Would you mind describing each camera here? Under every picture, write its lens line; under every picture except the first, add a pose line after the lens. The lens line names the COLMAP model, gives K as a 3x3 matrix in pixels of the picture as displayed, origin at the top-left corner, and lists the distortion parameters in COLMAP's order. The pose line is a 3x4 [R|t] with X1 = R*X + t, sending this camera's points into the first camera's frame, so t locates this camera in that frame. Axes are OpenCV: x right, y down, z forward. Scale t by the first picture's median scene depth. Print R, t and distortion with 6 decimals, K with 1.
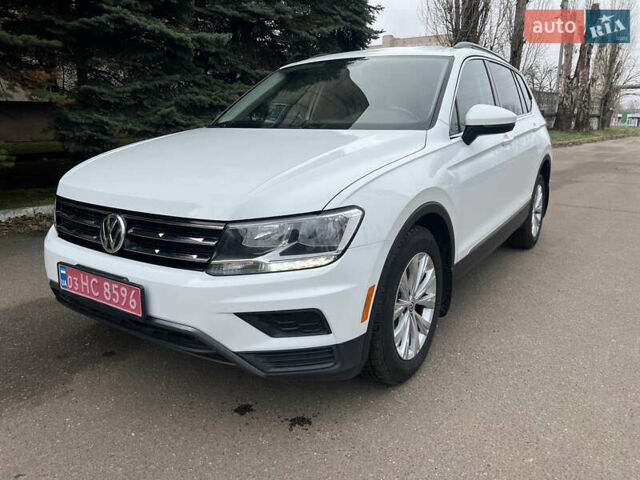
lens RADIAL K [[484.1, 0, 320.0], [0, 484.1, 240.0], [0, 0, 1]] dist [0.056766, -0.070962]
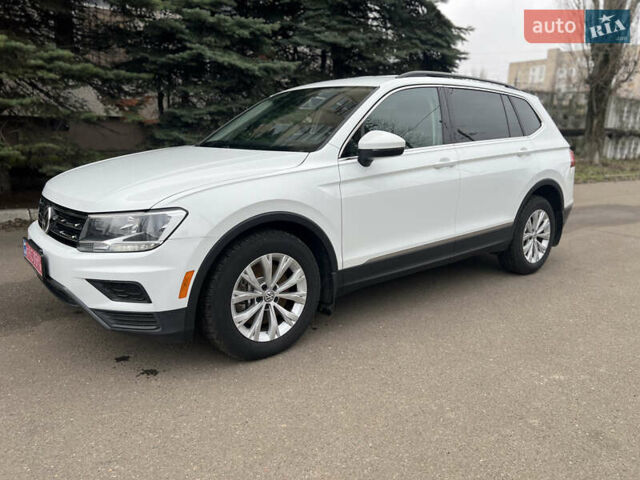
lens RADIAL K [[484.1, 0, 320.0], [0, 484.1, 240.0], [0, 0, 1]] dist [0.056766, -0.070962]
pose [[0.953853, 0.076073, -0.290479, 0.664586], [-0.085676, 0.996113, -0.020466, 0.008546], [0.287793, 0.044409, 0.956663, -0.114121]]
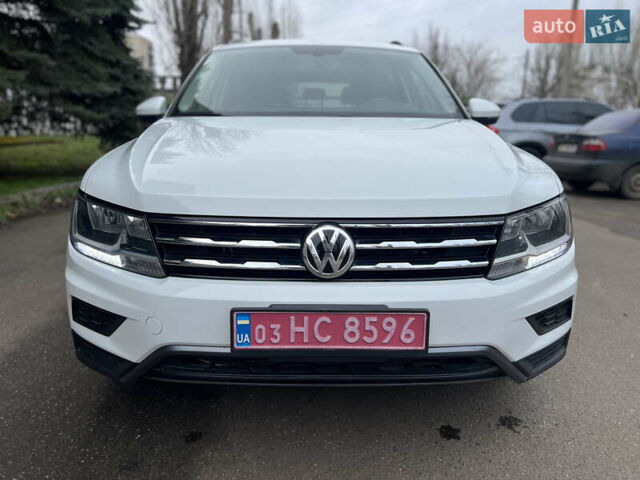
lens RADIAL K [[484.1, 0, 320.0], [0, 484.1, 240.0], [0, 0, 1]] dist [0.056766, -0.070962]
pose [[0.817304, -0.123618, 0.562790, -0.745994], [0.129094, 0.991171, 0.030238, -0.048485], [-0.561559, 0.047939, 0.826047, 0.363927]]
